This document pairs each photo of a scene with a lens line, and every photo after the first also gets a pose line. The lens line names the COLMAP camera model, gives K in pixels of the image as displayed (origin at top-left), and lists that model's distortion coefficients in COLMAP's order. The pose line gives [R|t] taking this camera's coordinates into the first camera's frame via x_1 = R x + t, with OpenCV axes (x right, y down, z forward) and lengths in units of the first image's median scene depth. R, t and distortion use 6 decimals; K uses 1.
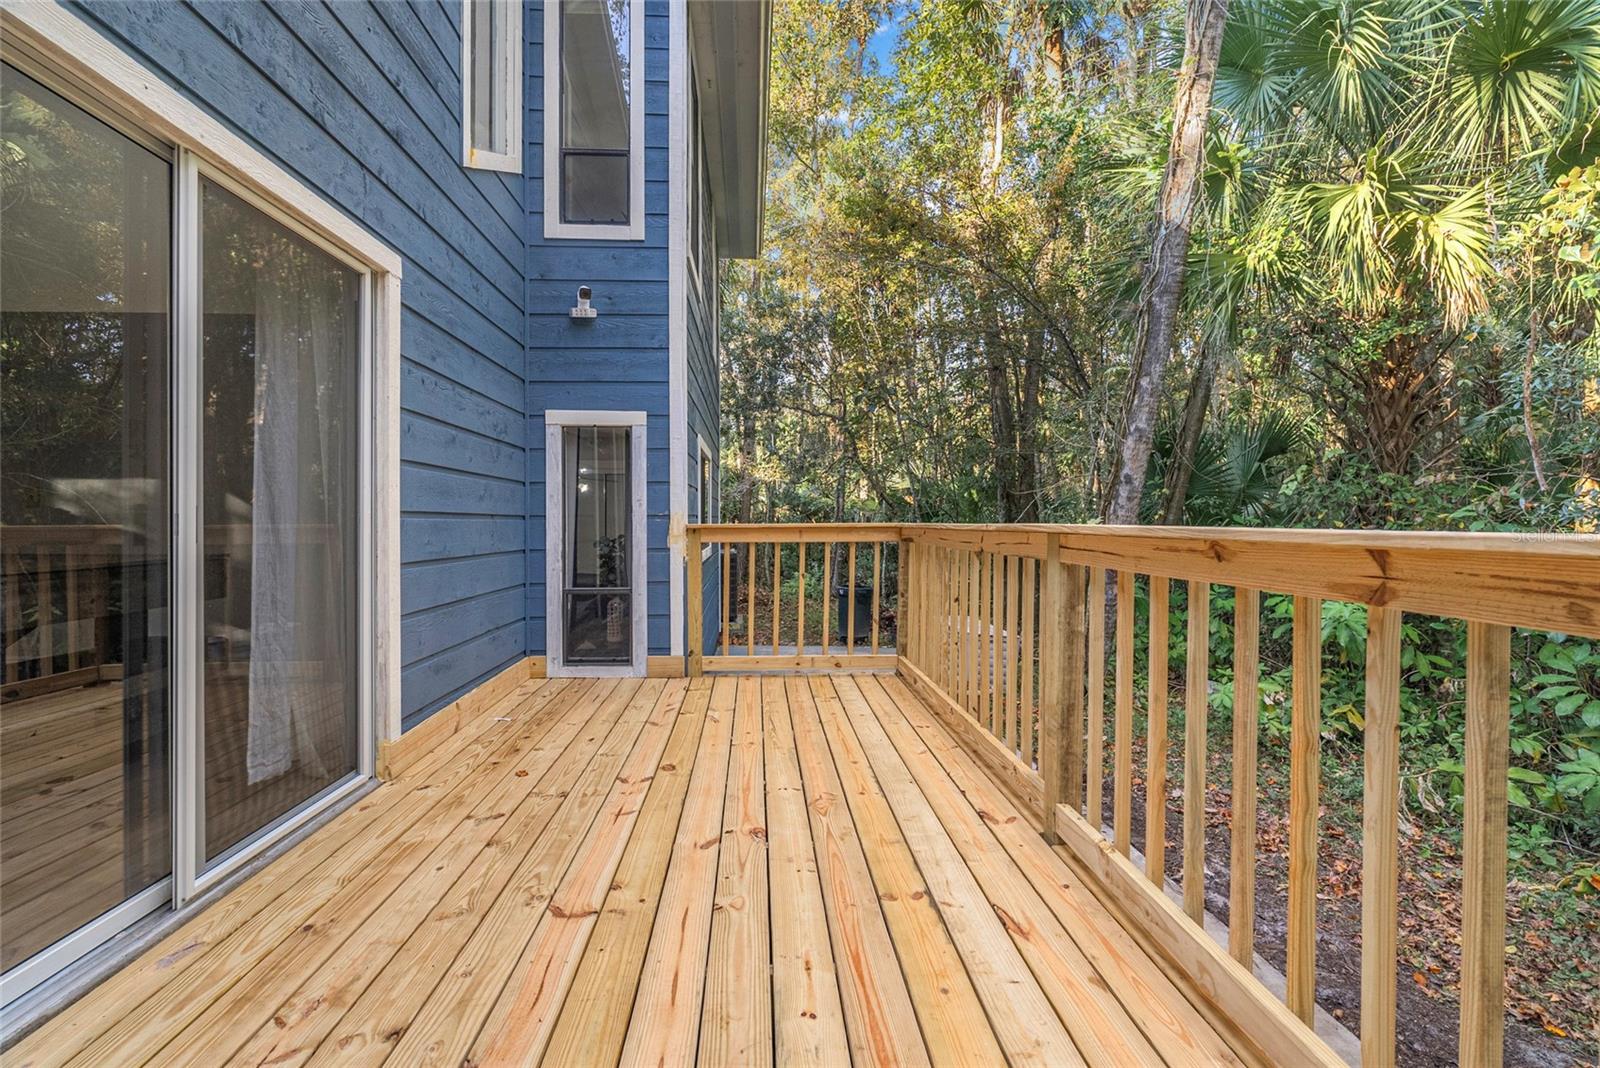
lens RADIAL K [[720.4, 0, 803.9], [0, 720.4, 529.5], [0, 0, 1]] dist [-0.015255, 0.005351]
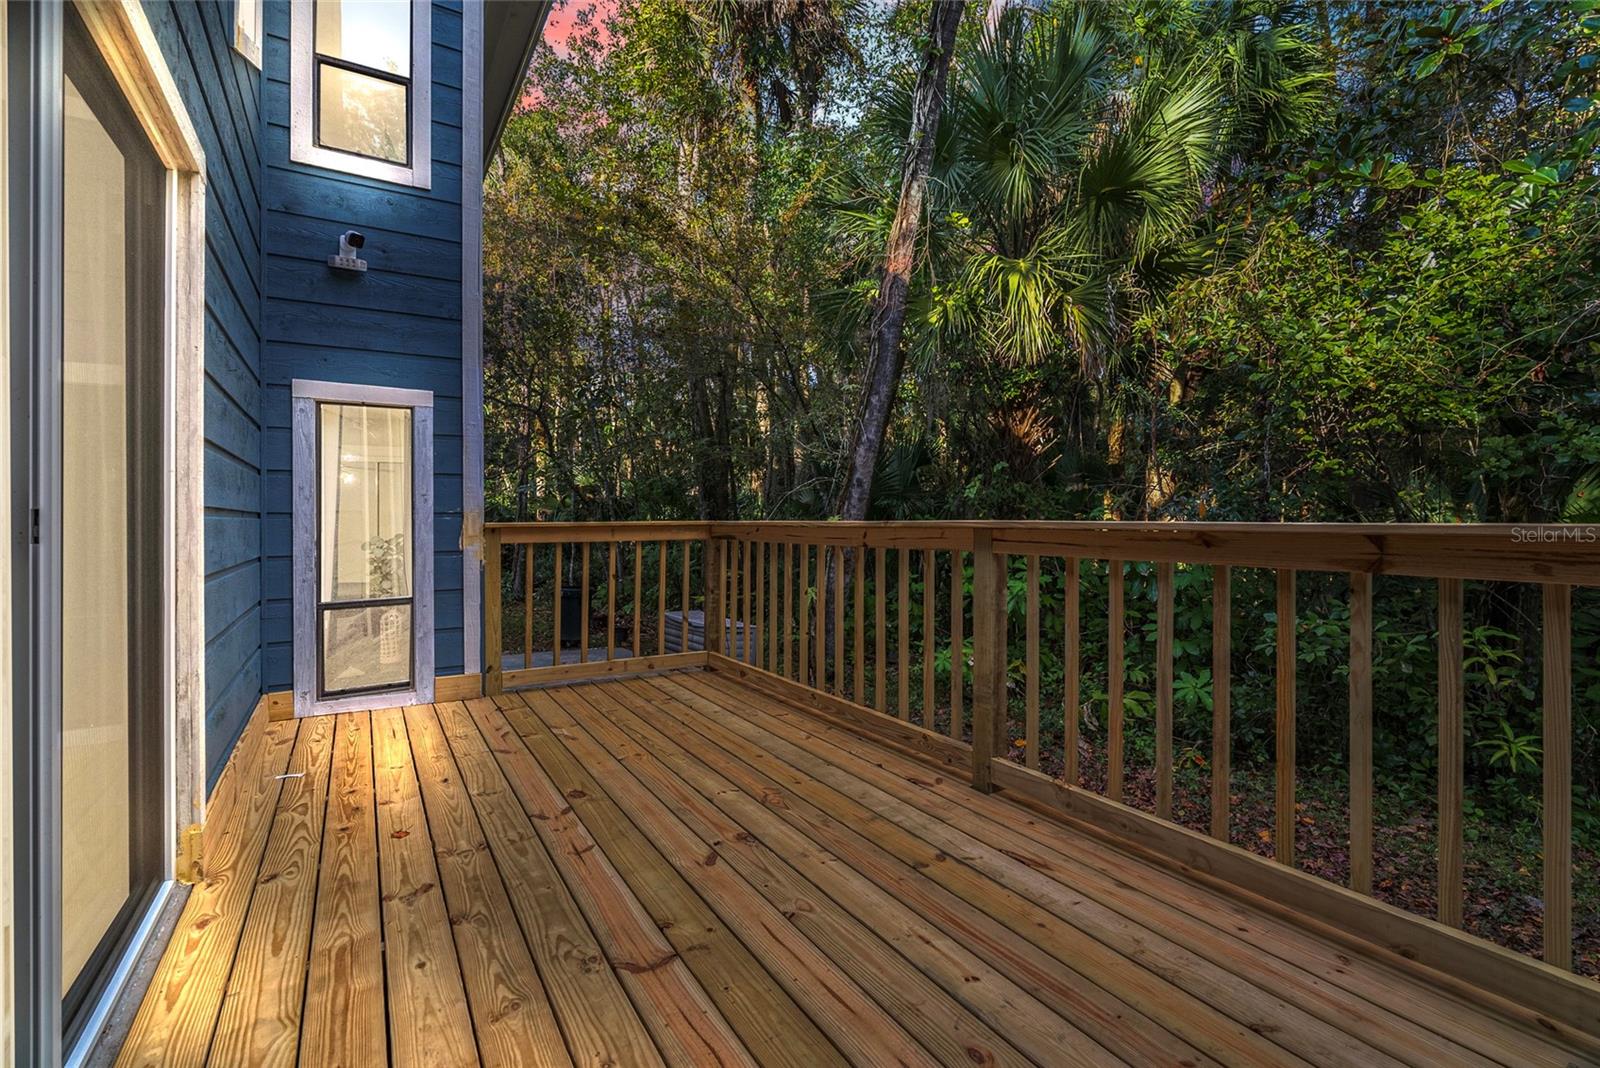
lens RADIAL K [[706.0, 0, 796.9], [0, 706.0, 527.4], [0, 0, 1]] dist [-0.012402, 0.001049]
pose [[0.884449, -0.007193, 0.466581, -0.300953], [0.007621, 0.999970, 0.000970, 0.000032], [-0.466575, 0.002698, 0.884478, 0.081305]]
